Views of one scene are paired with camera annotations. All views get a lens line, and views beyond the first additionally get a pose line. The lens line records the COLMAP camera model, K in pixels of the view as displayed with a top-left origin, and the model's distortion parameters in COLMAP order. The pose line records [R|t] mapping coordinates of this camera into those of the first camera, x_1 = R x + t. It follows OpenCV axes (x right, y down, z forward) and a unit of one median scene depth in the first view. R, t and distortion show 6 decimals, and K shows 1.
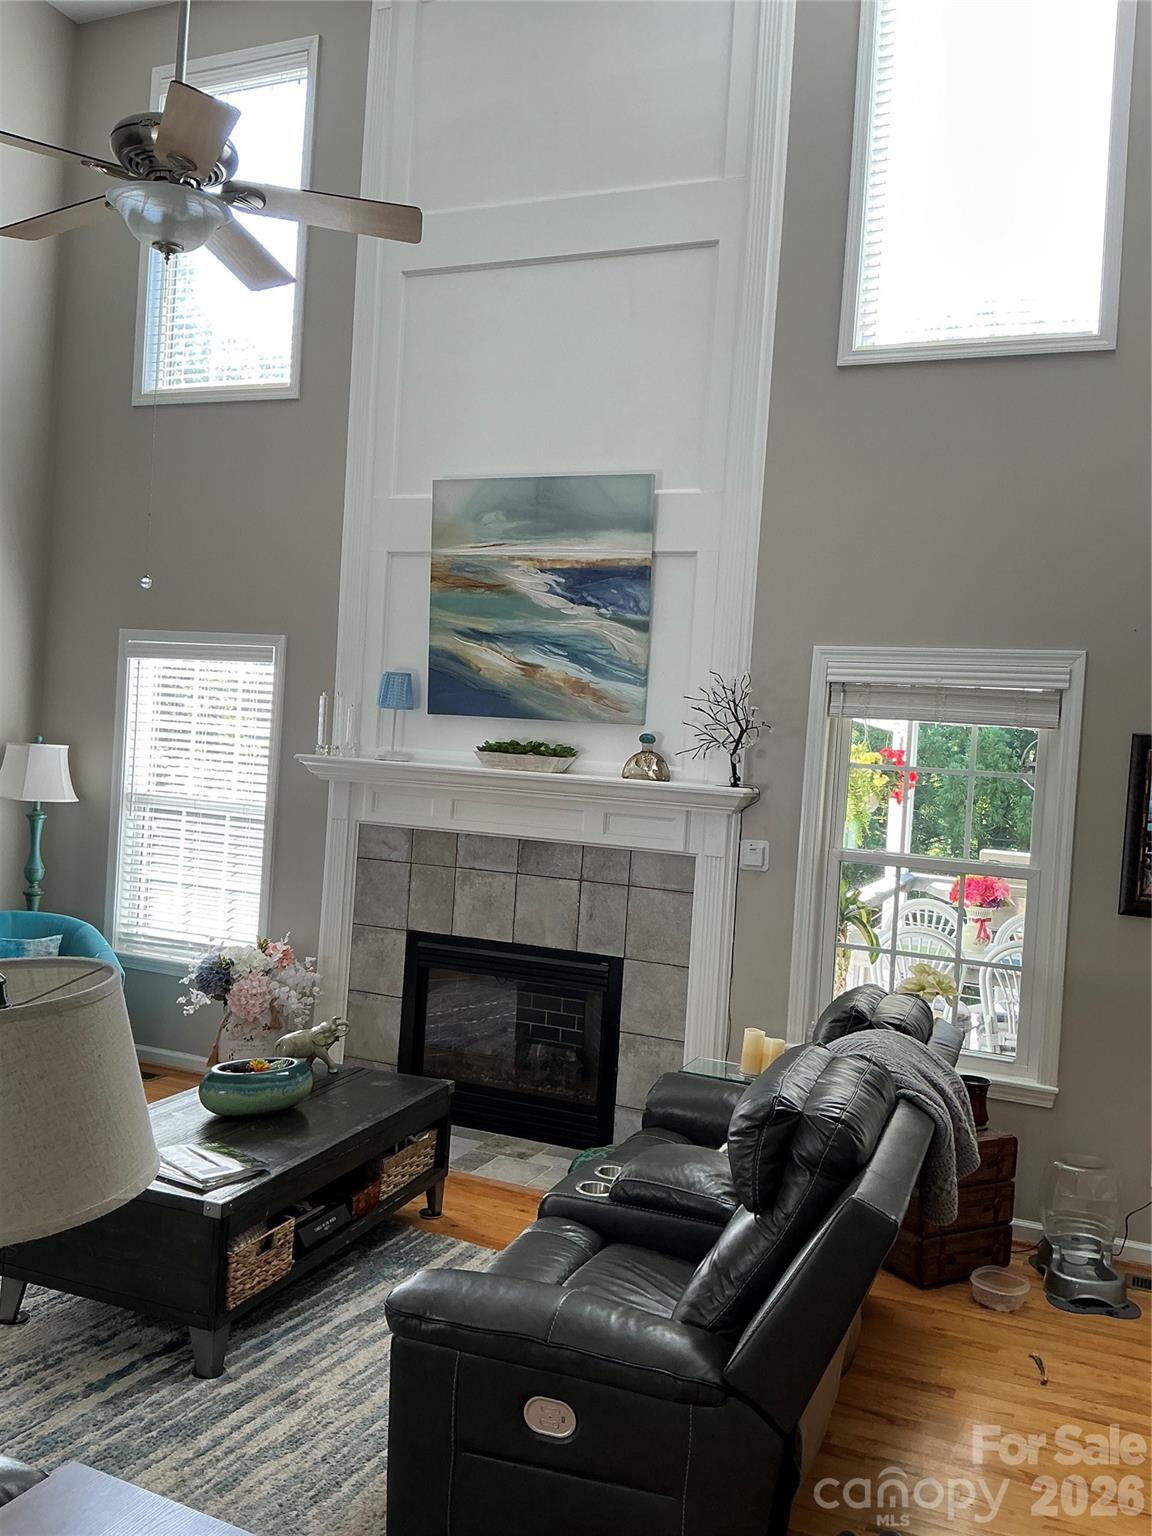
lens RADIAL K [[1278.1, 0, 576.0], [0, 1278.1, 768.0], [0, 0, 1]] dist [0.140535, -0.279193]
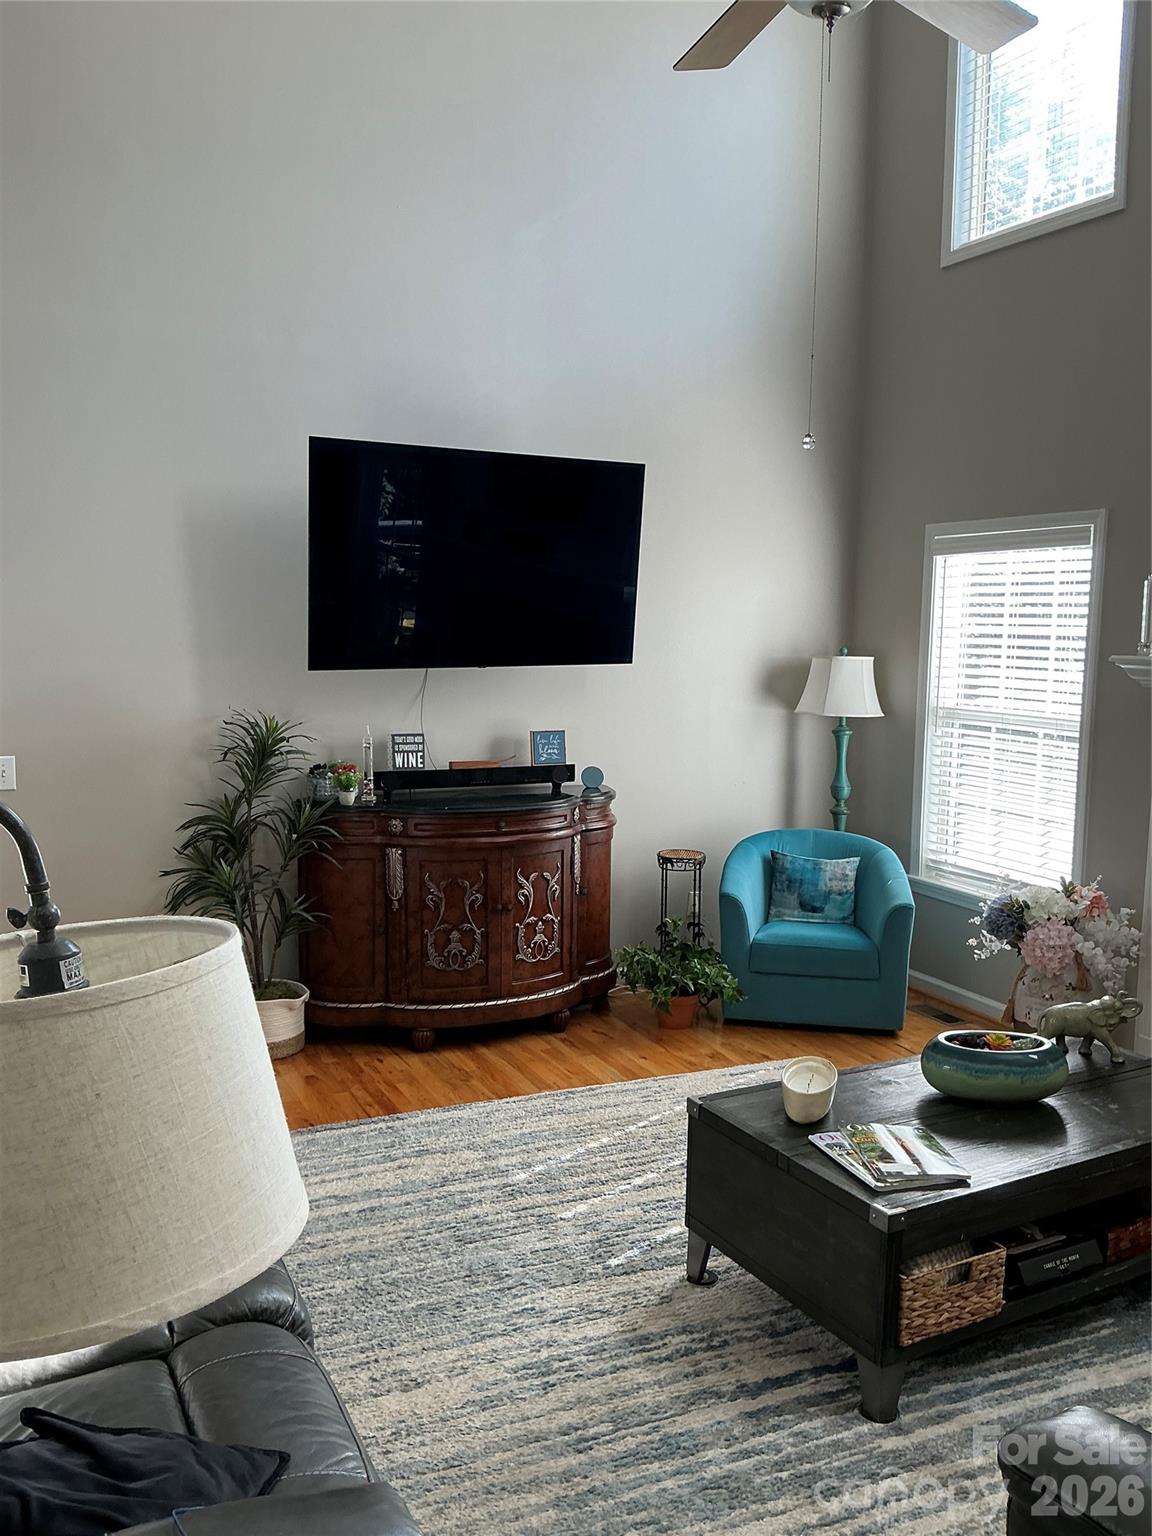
lens RADIAL K [[1278.1, 0, 576.0], [0, 1278.1, 768.0], [0, 0, 1]] dist [0.140535, -0.279193]
pose [[0.763030, 0.021380, -0.646009, 0.056968], [0.019281, 0.998255, 0.055813, 0.008020], [0.646075, -0.055043, 0.761287, 0.176936]]
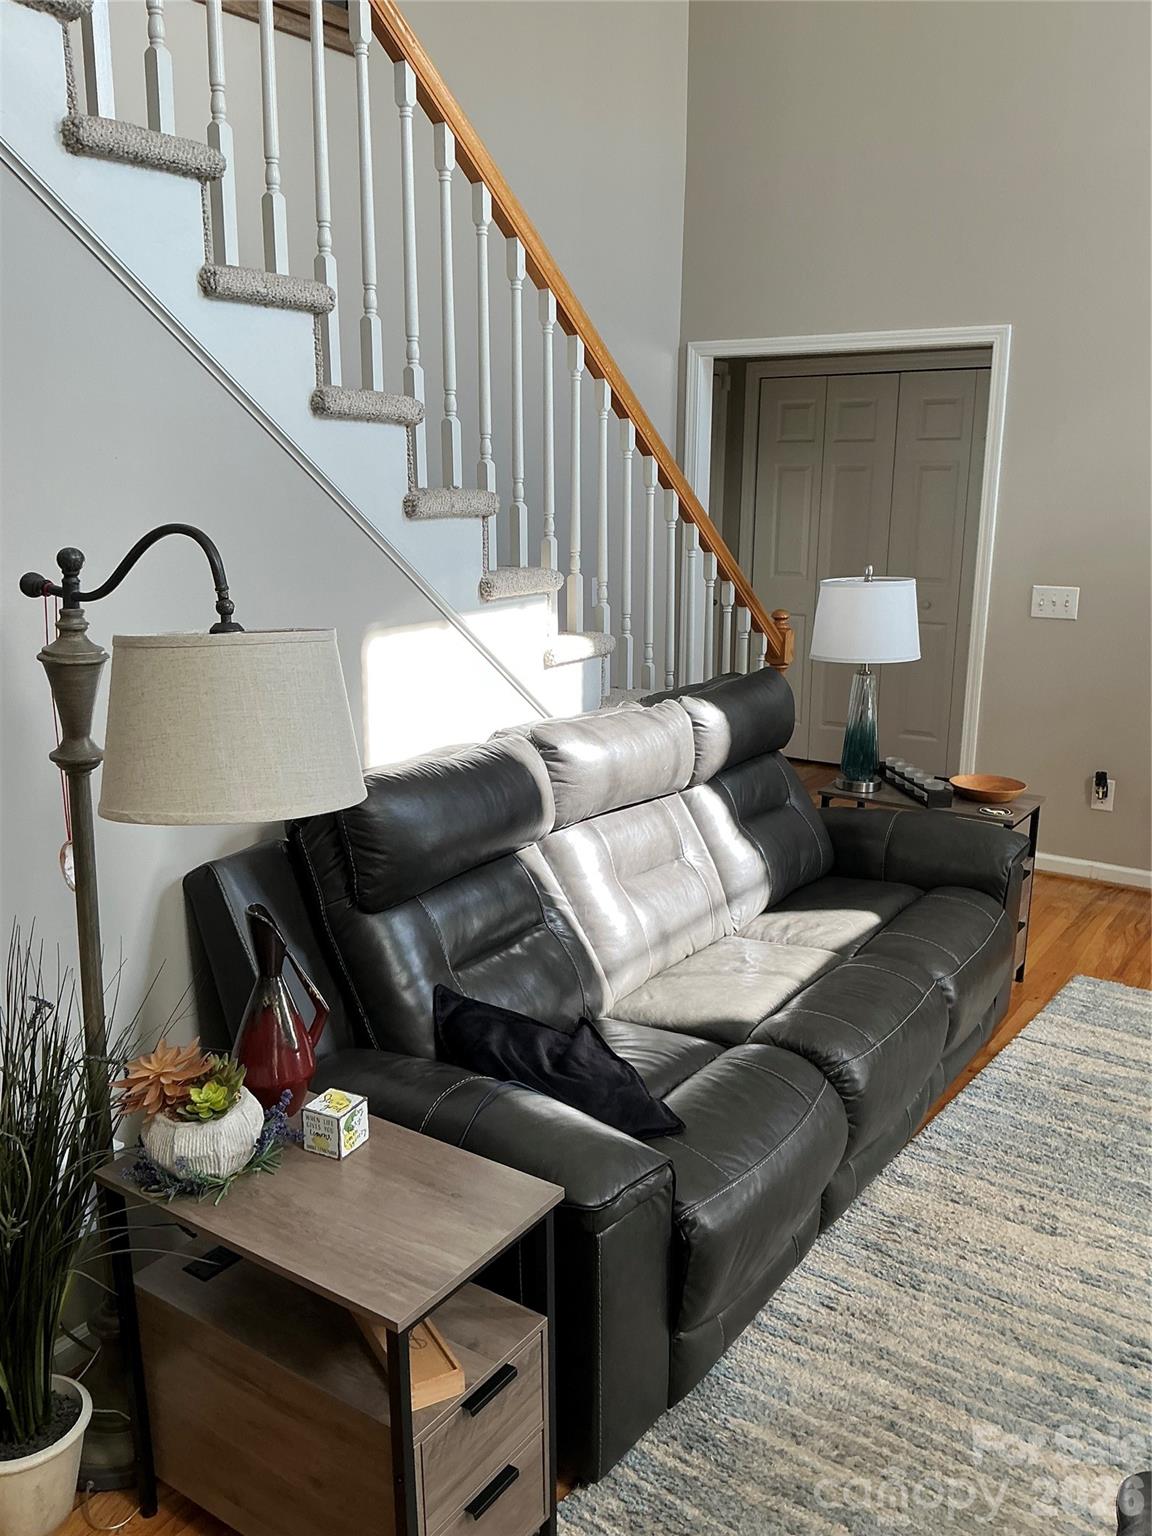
lens RADIAL K [[1278.1, 0, 576.0], [0, 1278.1, 768.0], [0, 0, 1]] dist [0.140535, -0.279193]
pose [[-0.172574, 0.169883, -0.970236, 0.181134], [-0.035986, 0.983270, 0.178565, 0.016277], [0.984339, 0.065730, -0.163573, 0.409852]]
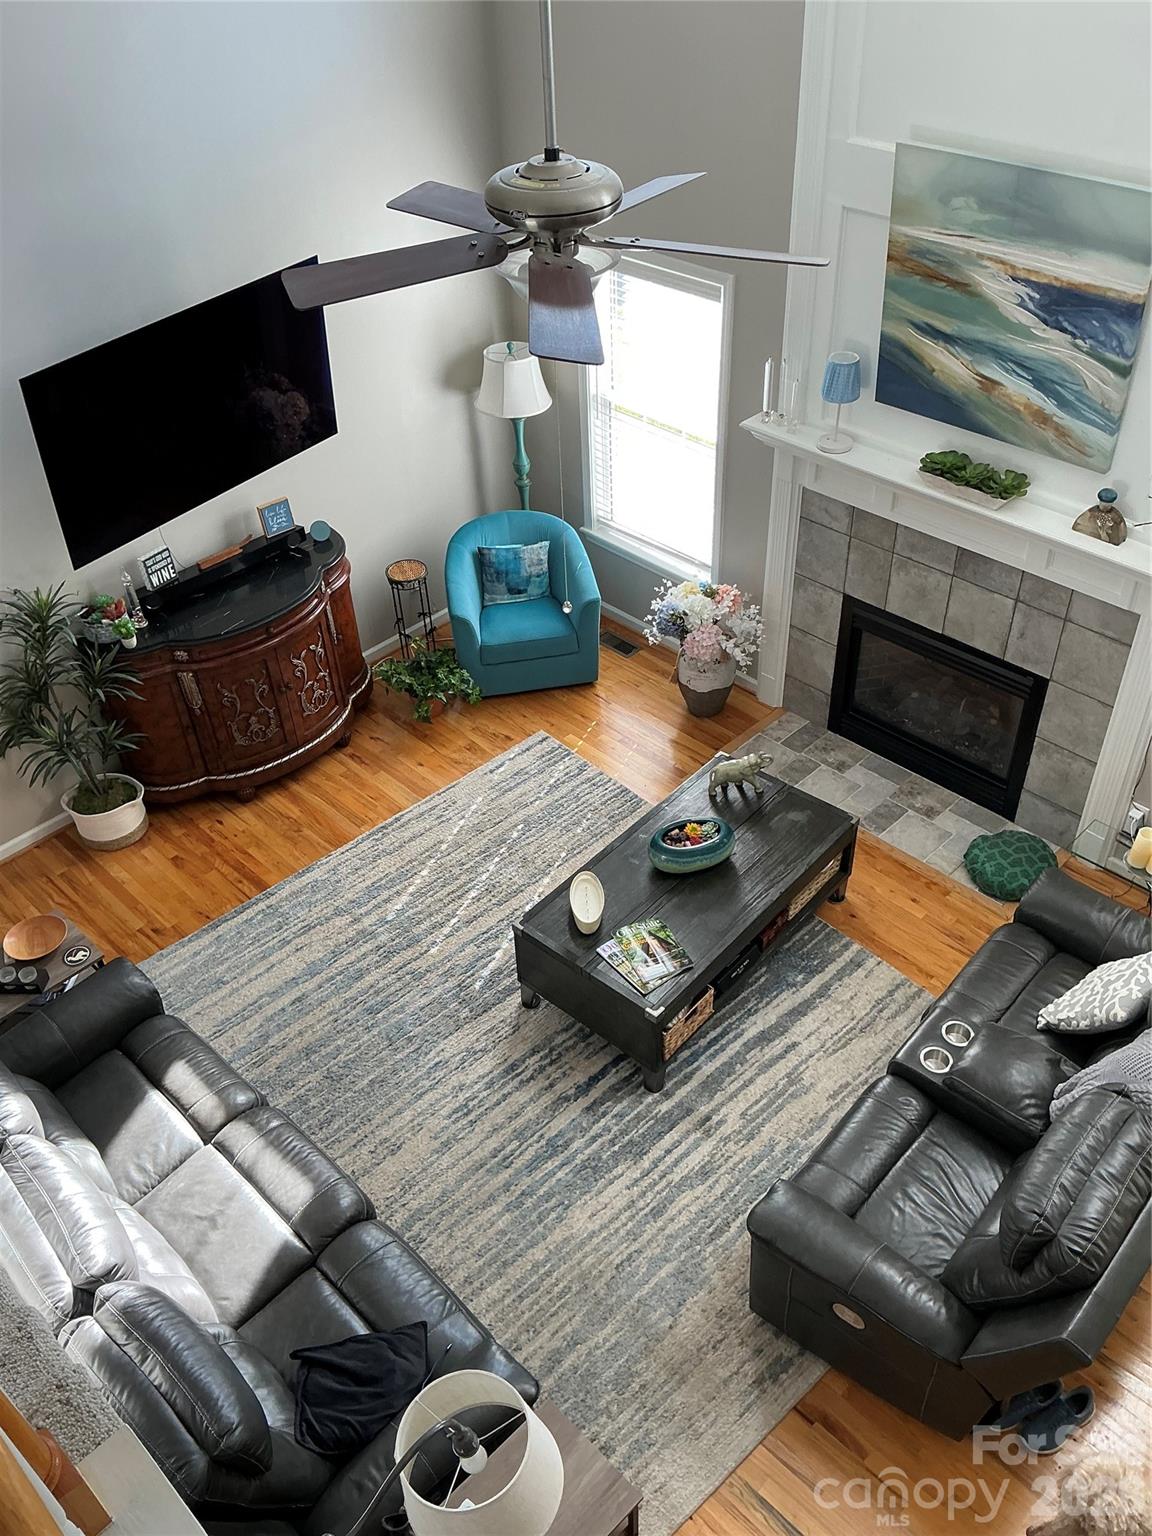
lens RADIAL K [[1278.1, 0, 576.0], [0, 1278.1, 768.0], [0, 0, 1]] dist [0.140535, -0.279193]
pose [[0.928713, 0.156252, -0.336269, 0.045006], [0.088408, 0.787416, 0.610049, -0.456492], [0.360105, -0.596289, 0.717470, 0.082866]]
